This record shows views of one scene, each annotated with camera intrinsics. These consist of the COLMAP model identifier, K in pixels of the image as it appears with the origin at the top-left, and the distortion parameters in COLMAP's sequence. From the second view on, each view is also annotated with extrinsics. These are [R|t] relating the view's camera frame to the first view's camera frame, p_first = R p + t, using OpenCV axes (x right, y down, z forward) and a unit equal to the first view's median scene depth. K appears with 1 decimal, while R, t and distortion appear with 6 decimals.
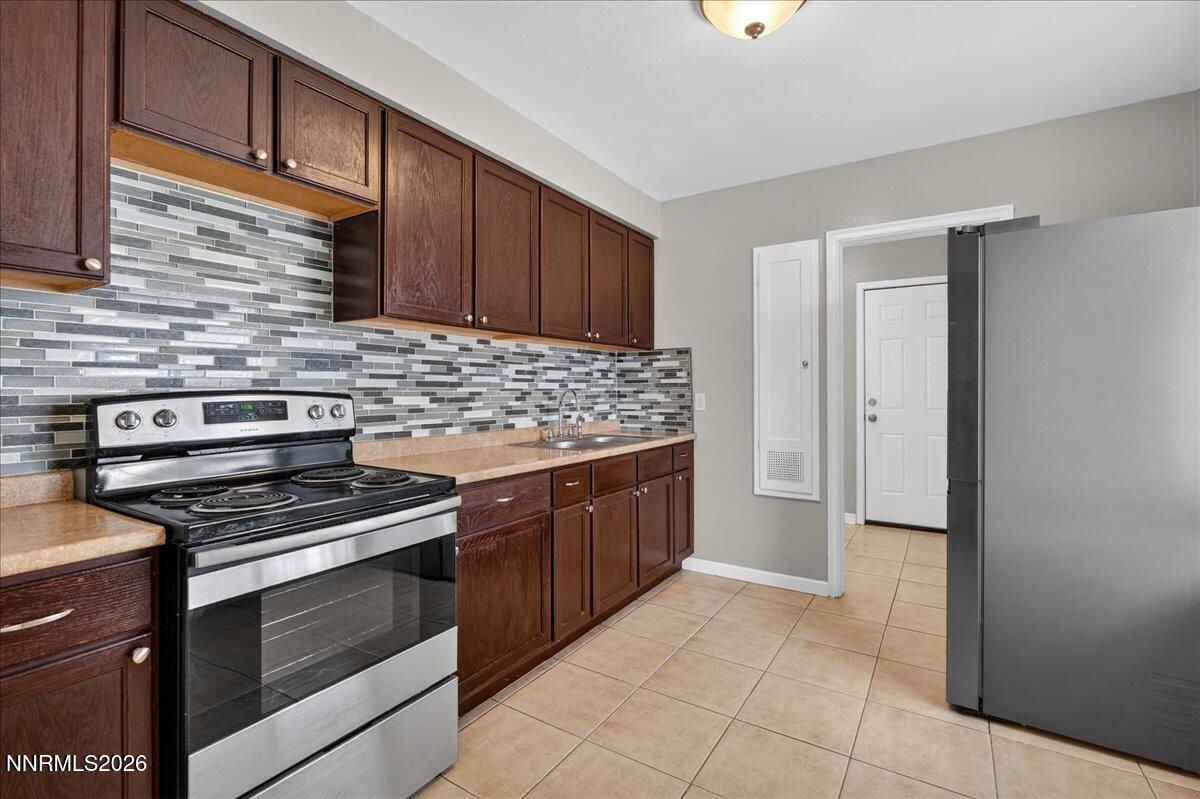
lens RADIAL K [[577.0, 0, 600.1], [0, 577.0, 387.4], [0, 0, 1]] dist [0.000870, 0.000067]
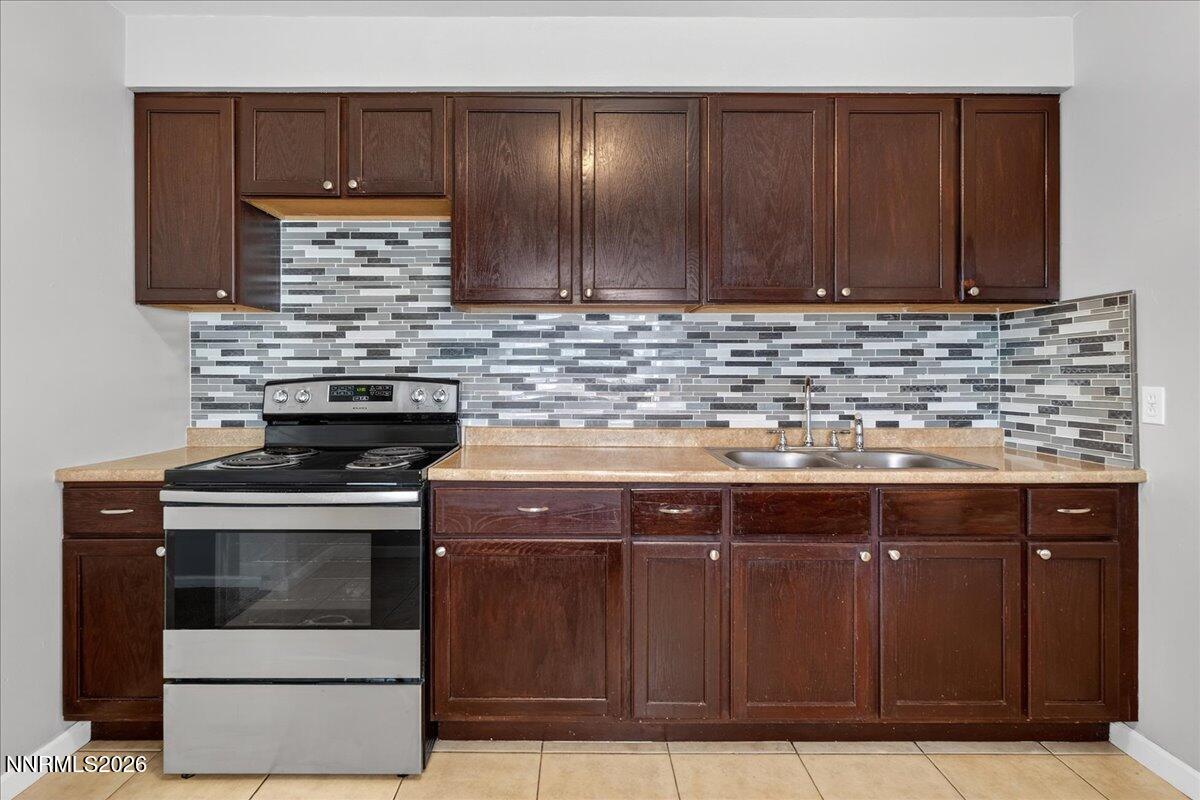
lens RADIAL K [[601.2, 0, 603.4], [0, 601.2, 373.7], [0, 0, 1]] dist [0.001112, 0.000177]
pose [[0.516841, 0.000231, -0.856081, 0.473408], [0.000355, 1.000000, 0.000484, -0.000266], [0.856081, -0.000554, 0.516841, 0.484291]]
